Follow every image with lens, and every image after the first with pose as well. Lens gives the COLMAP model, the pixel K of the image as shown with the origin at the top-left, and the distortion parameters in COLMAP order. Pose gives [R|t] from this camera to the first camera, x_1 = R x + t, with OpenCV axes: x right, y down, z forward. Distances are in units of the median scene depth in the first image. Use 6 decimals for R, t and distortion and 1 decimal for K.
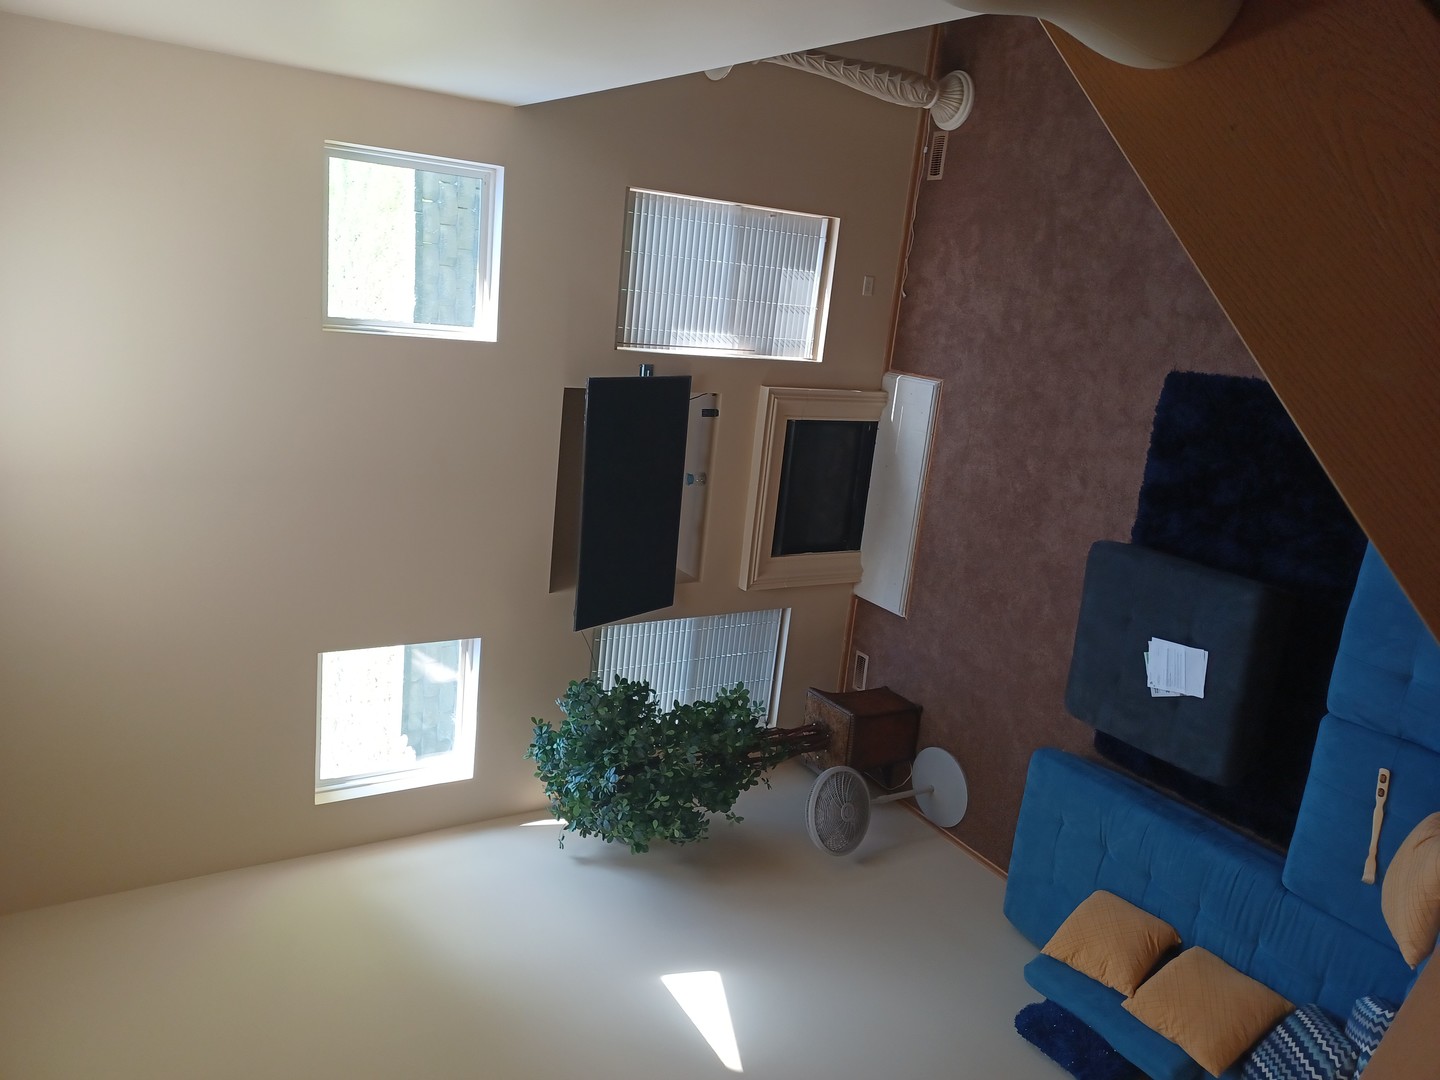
lens RADIAL K [[1052.4, 0, 720.0], [0, 1052.4, 540.0], [0, 0, 1]] dist [0.106887, -0.287629]
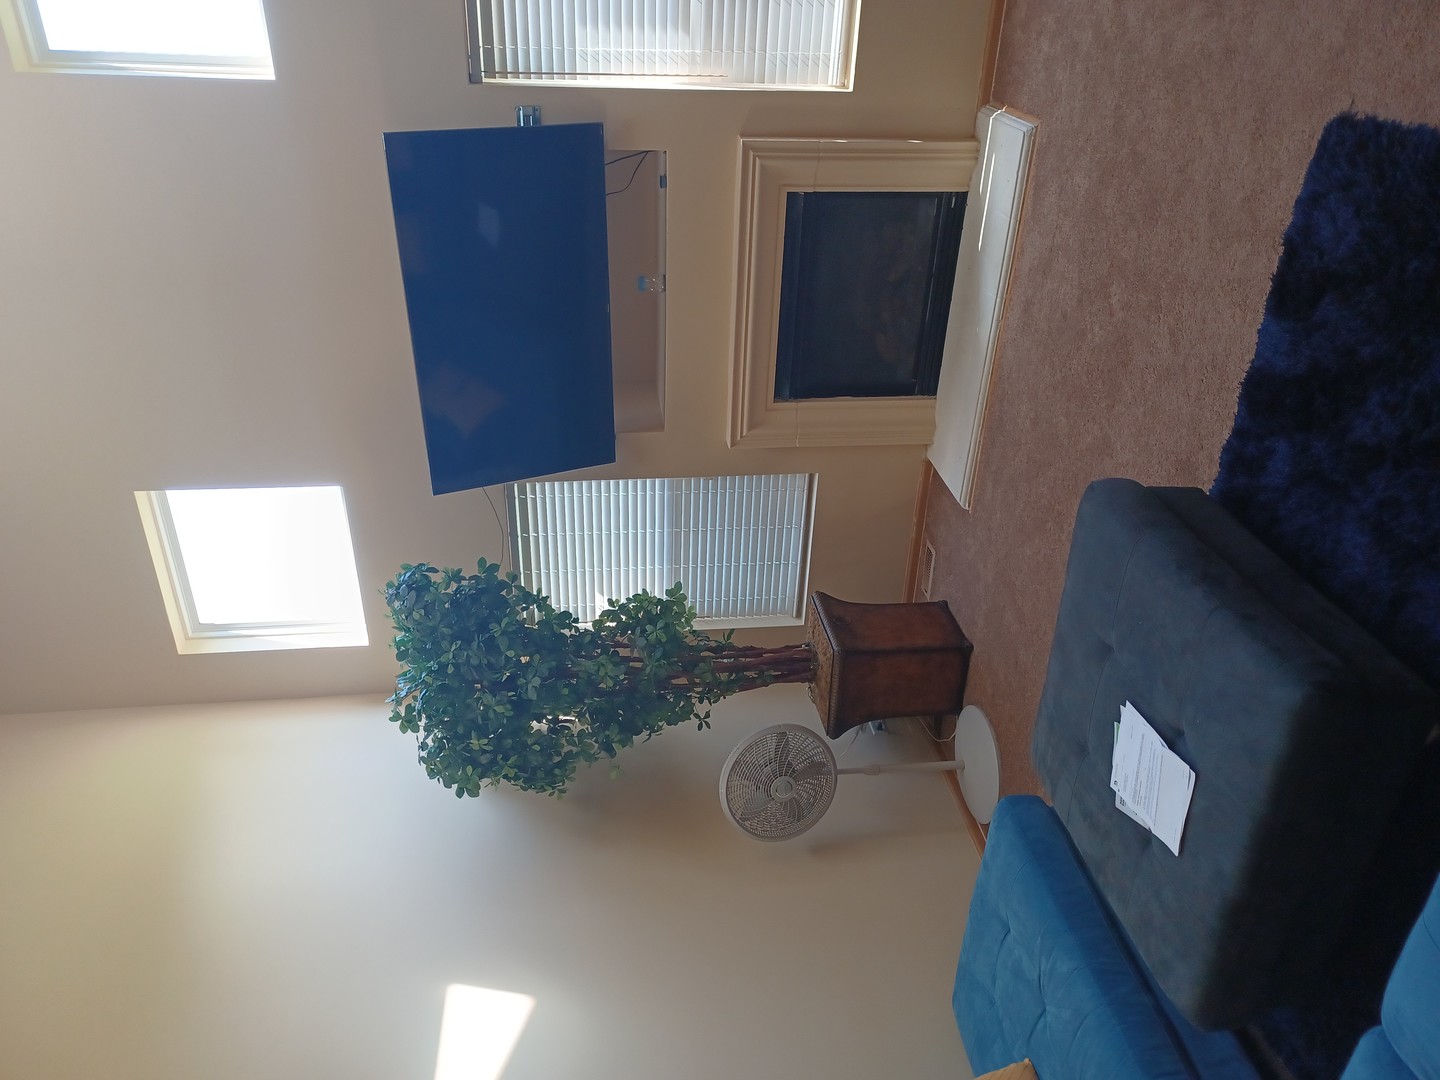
lens RADIAL K [[1059.8, 0, 720.0], [0, 1059.8, 540.0], [0, 0, 1]] dist [0.055688, -0.051324]
pose [[0.911445, 0.139756, -0.386959, 0.312404], [-0.040812, 0.966611, 0.252977, -0.073585], [0.409393, -0.214781, 0.886716, 0.375314]]
